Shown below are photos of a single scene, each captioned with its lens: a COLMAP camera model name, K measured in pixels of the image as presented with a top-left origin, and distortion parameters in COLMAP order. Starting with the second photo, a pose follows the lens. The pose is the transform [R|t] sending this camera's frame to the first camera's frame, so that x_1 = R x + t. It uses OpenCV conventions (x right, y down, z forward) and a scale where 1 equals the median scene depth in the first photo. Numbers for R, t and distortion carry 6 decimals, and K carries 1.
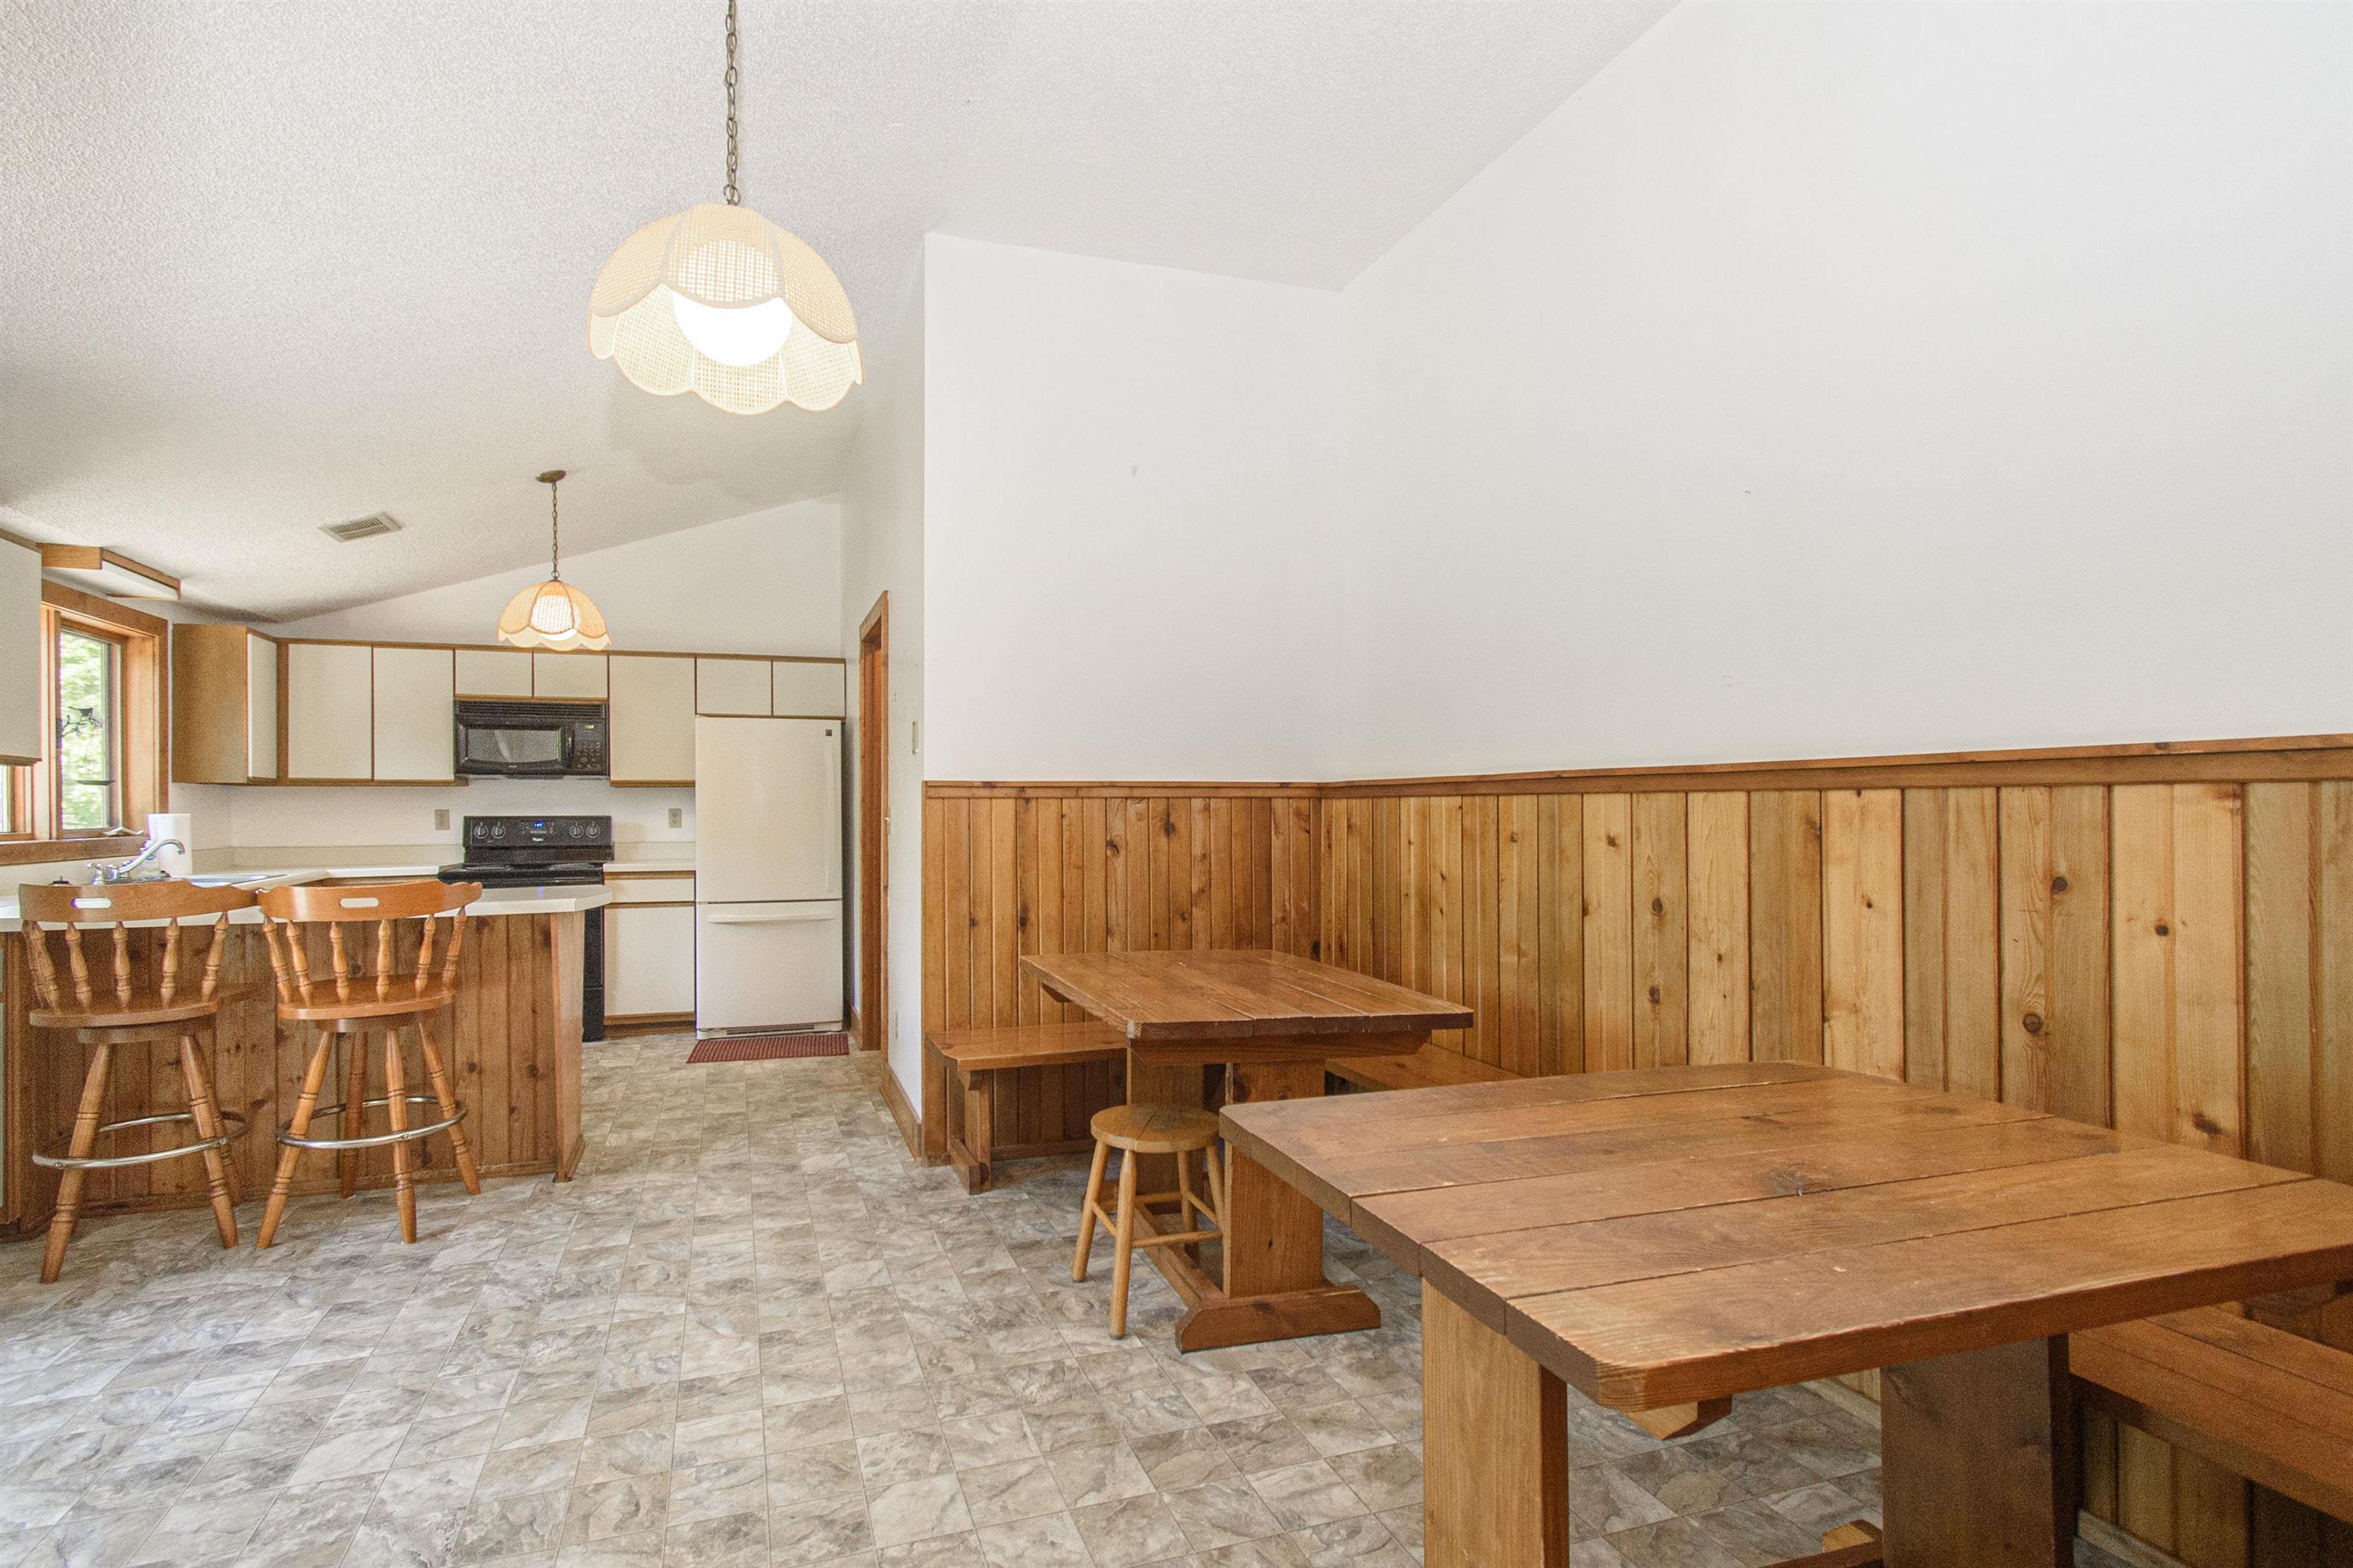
lens RADIAL K [[1162.2, 0, 1118.6], [0, 1162.2, 710.5], [0, 0, 1]] dist [0.024882, 0.000192]
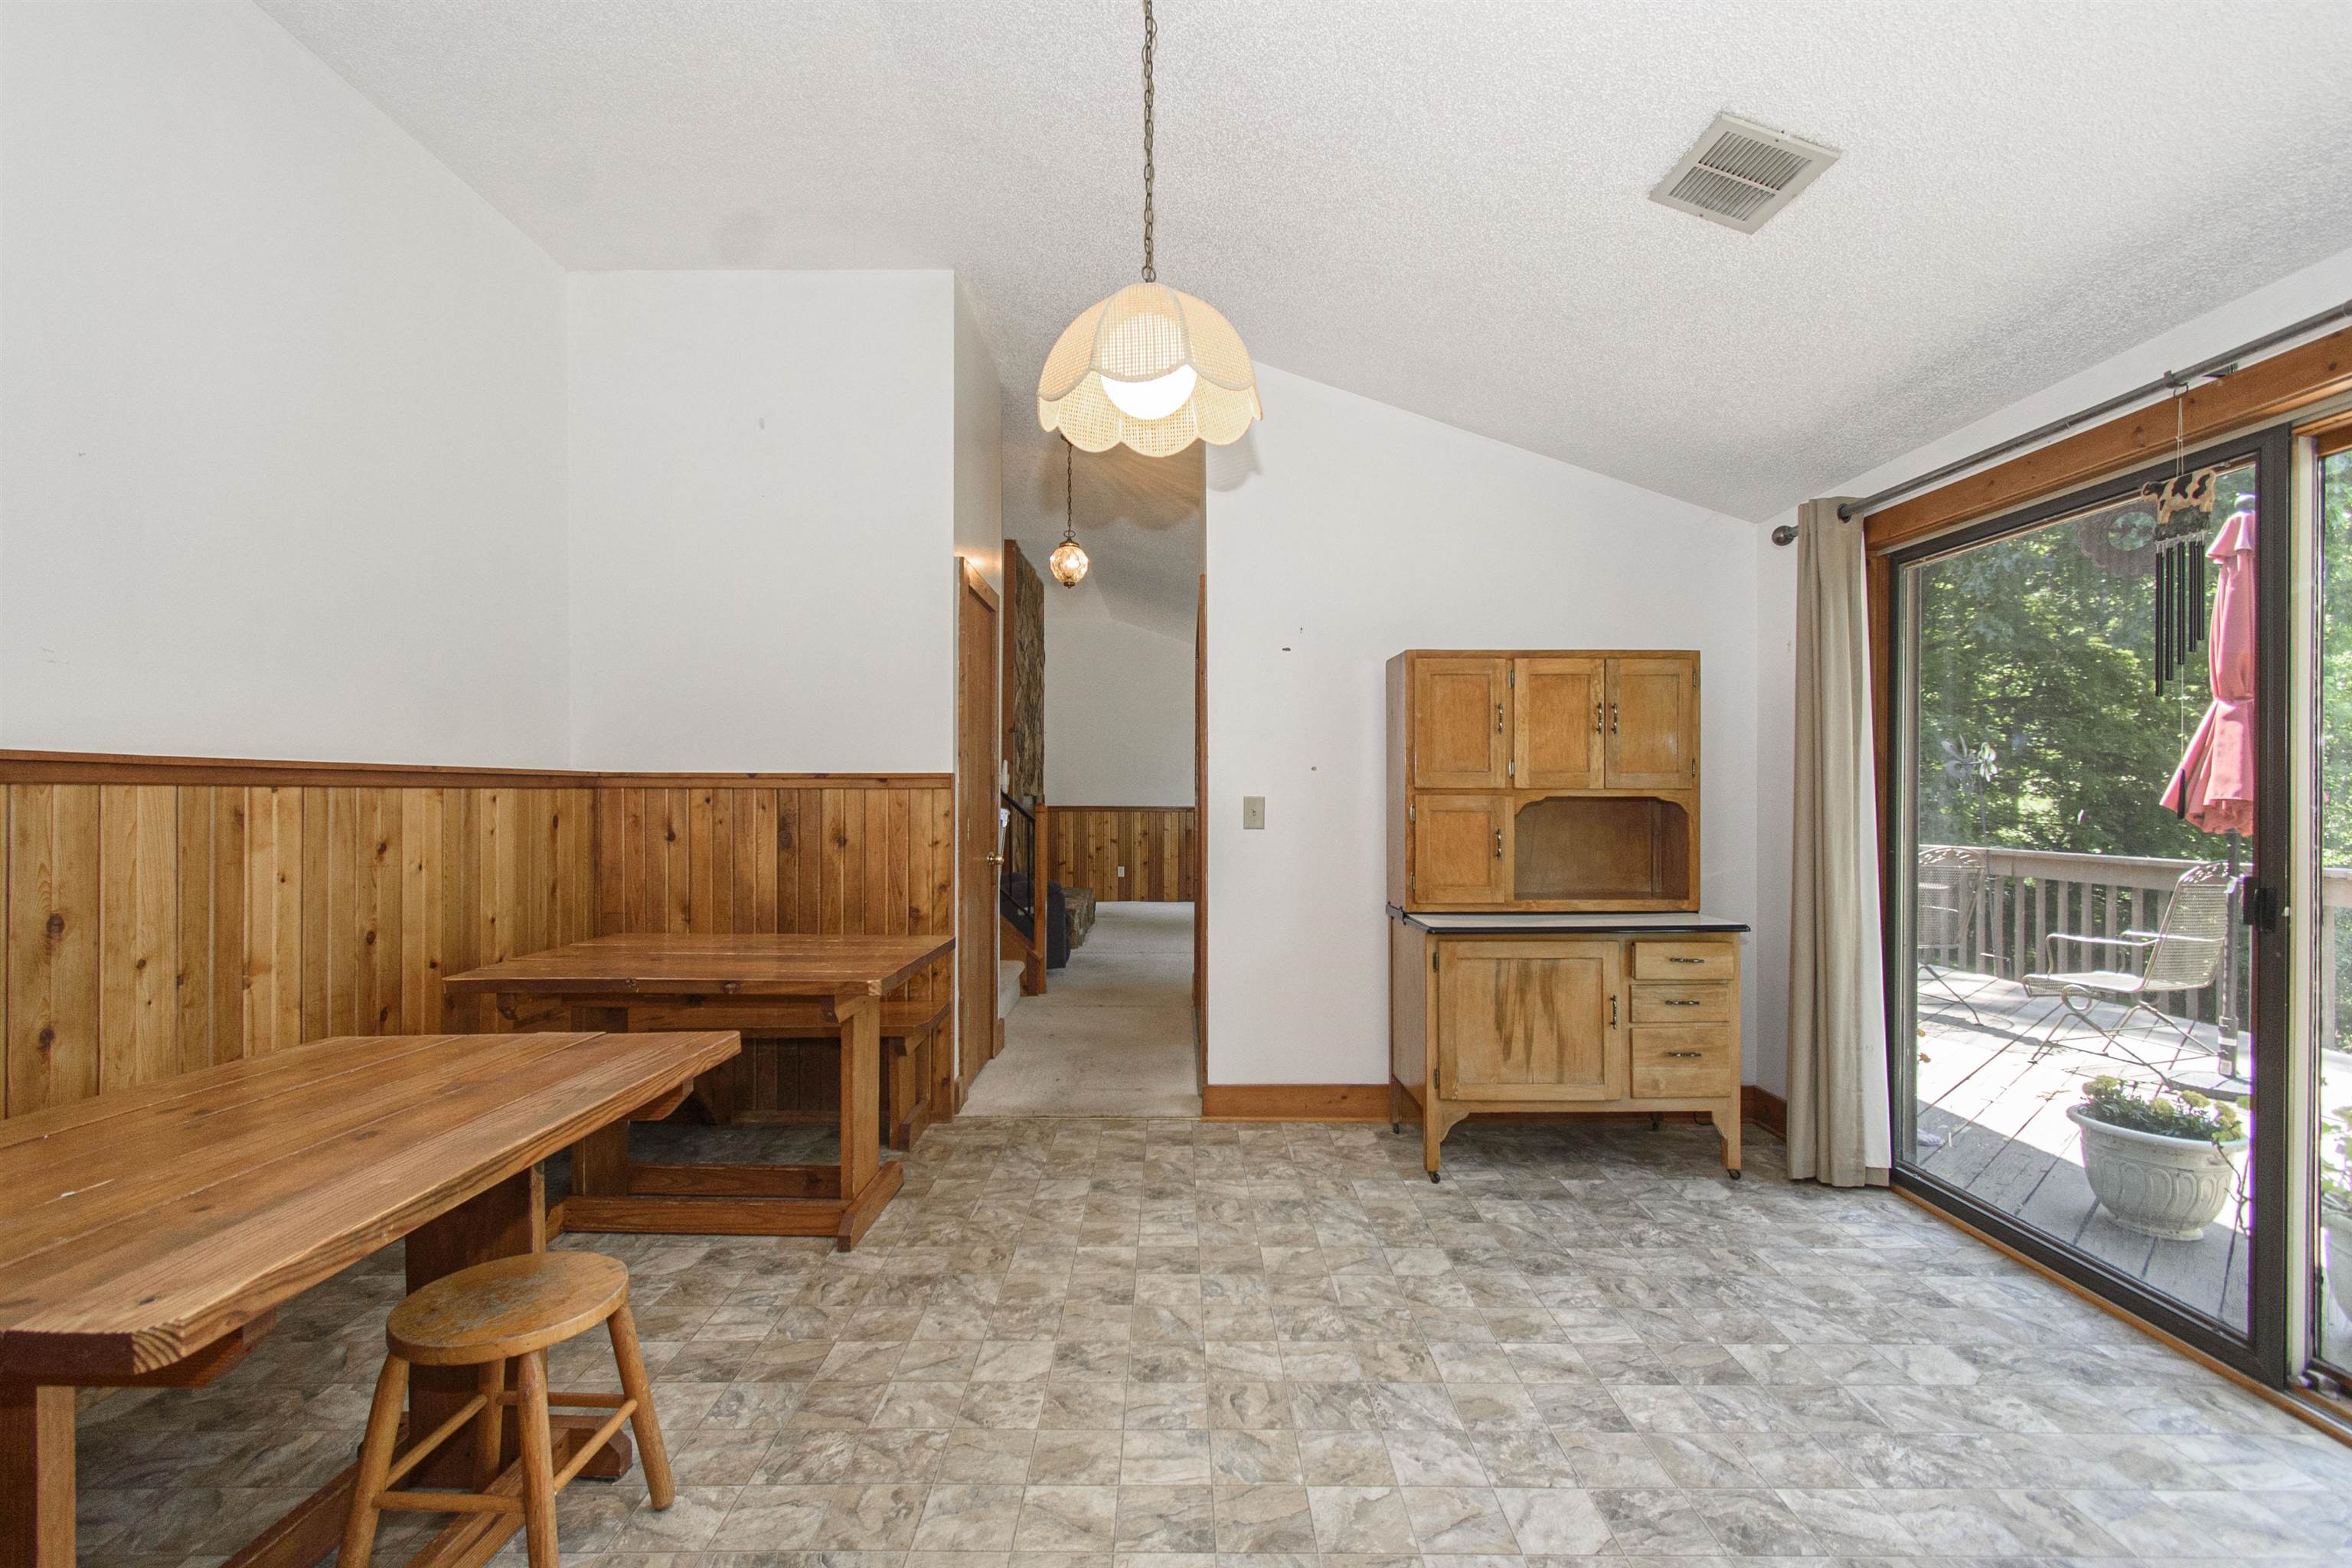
lens RADIAL K [[1053.3, 0, 1181.4], [0, 1053.3, 778.4], [0, 0, 1]] dist [0.001107, -0.001010]
pose [[-0.950758, 0.010523, 0.309754, -0.564362], [-0.019224, 0.995497, -0.092825, 0.137298], [-0.309336, -0.094209, -0.946275, 1.684804]]
